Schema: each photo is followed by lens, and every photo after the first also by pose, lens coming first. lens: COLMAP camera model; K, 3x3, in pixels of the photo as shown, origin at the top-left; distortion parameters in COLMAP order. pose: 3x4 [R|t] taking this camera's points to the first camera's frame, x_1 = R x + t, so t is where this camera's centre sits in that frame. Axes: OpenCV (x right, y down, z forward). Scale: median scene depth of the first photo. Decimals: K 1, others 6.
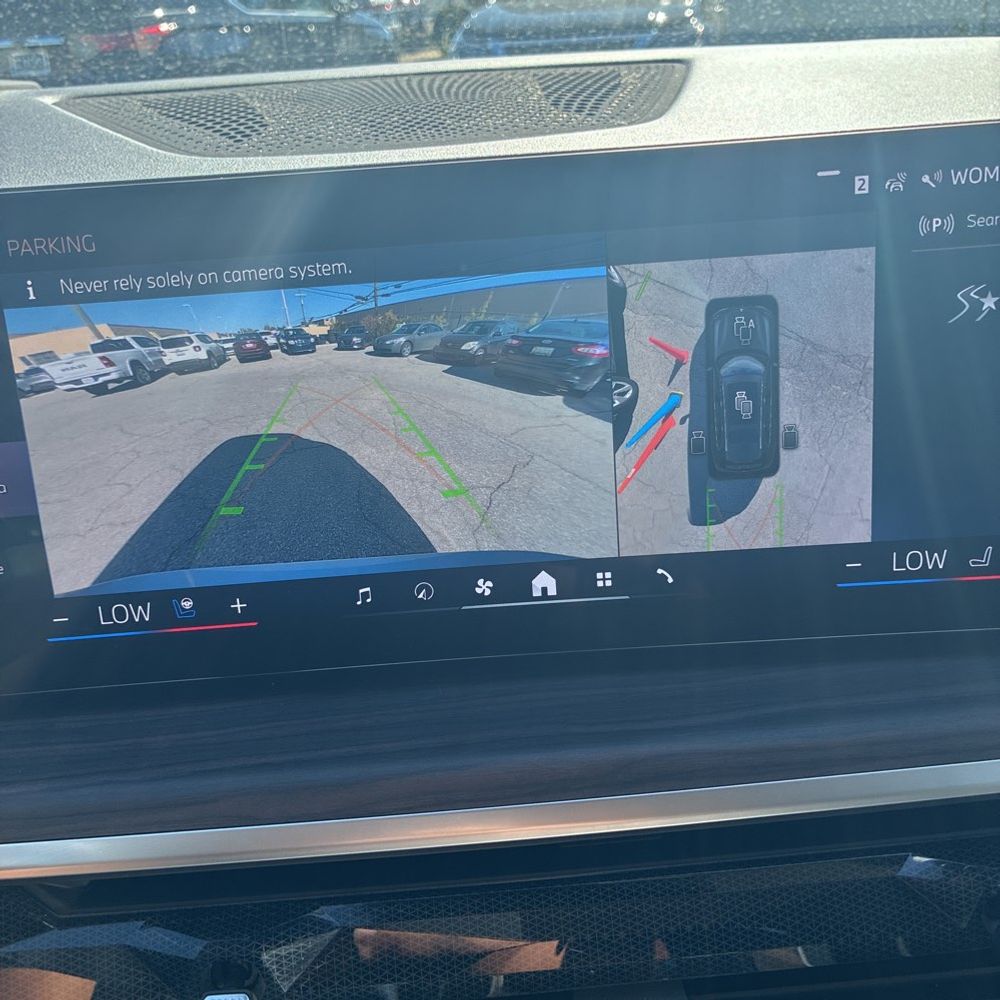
lens RADIAL K [[1011.1, 0, 500.0], [0, 1011.1, 500.0], [0, 0, 1]] dist [0.052074, -0.021944]
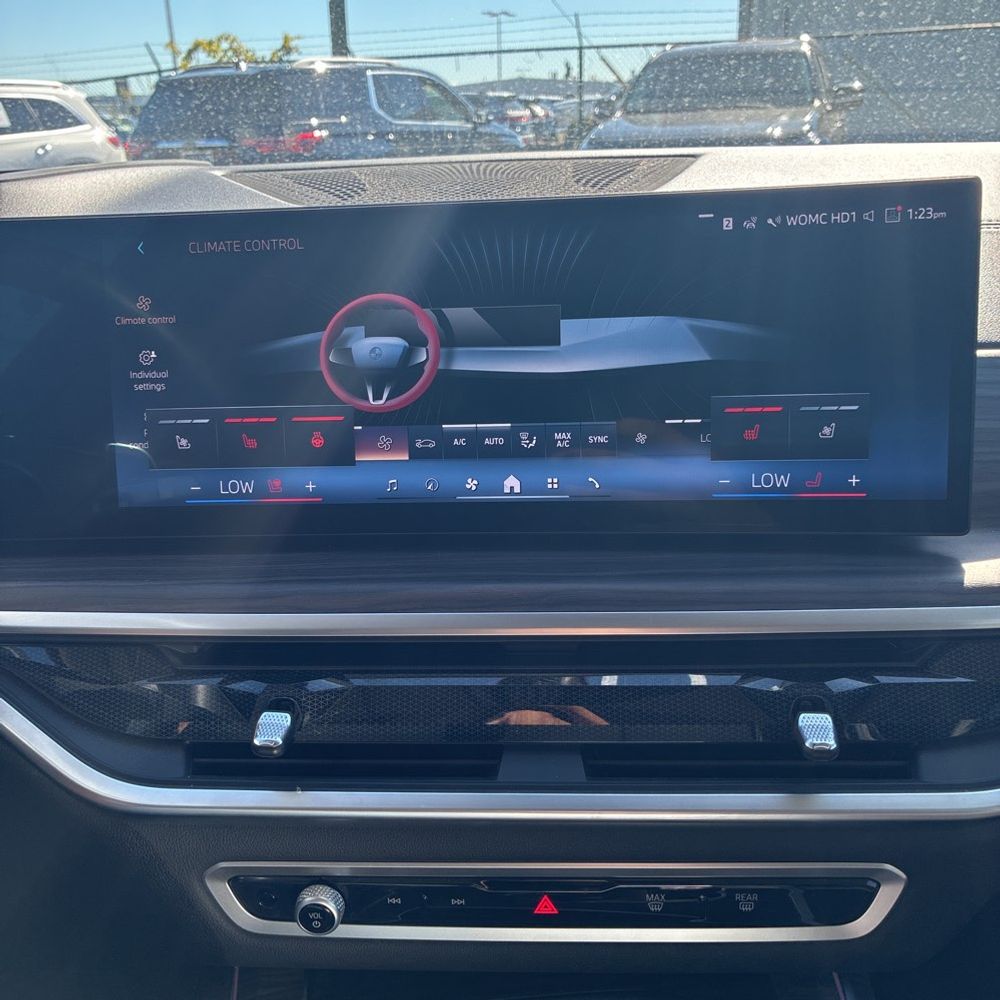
lens RADIAL K [[1032.5, 0, 500.0], [0, 1032.5, 500.0], [0, 0, 1]] dist [0.074255, -0.038836]
pose [[0.991551, 0.058544, -0.115757, 0.119525], [-0.069821, 0.992940, -0.095891, 0.148817], [0.109326, 0.103163, 0.988638, -0.288968]]
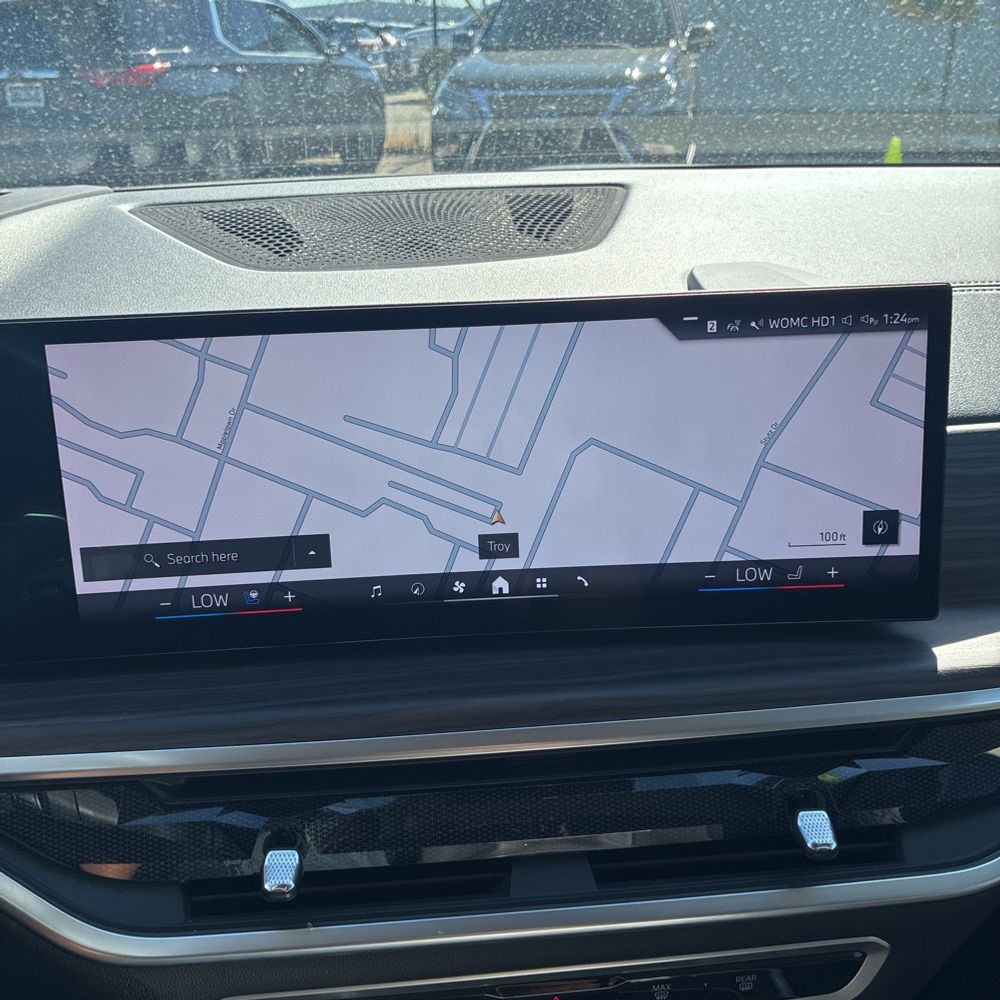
lens RADIAL K [[1029.7, 0, 500.0], [0, 1029.7, 500.0], [0, 0, 1]] dist [0.052022, 0.026734]
pose [[0.999447, 0.022420, 0.024557, 0.002286], [-0.021696, 0.999333, -0.029371, 0.001975], [-0.025199, 0.028822, 0.999267, -0.288790]]
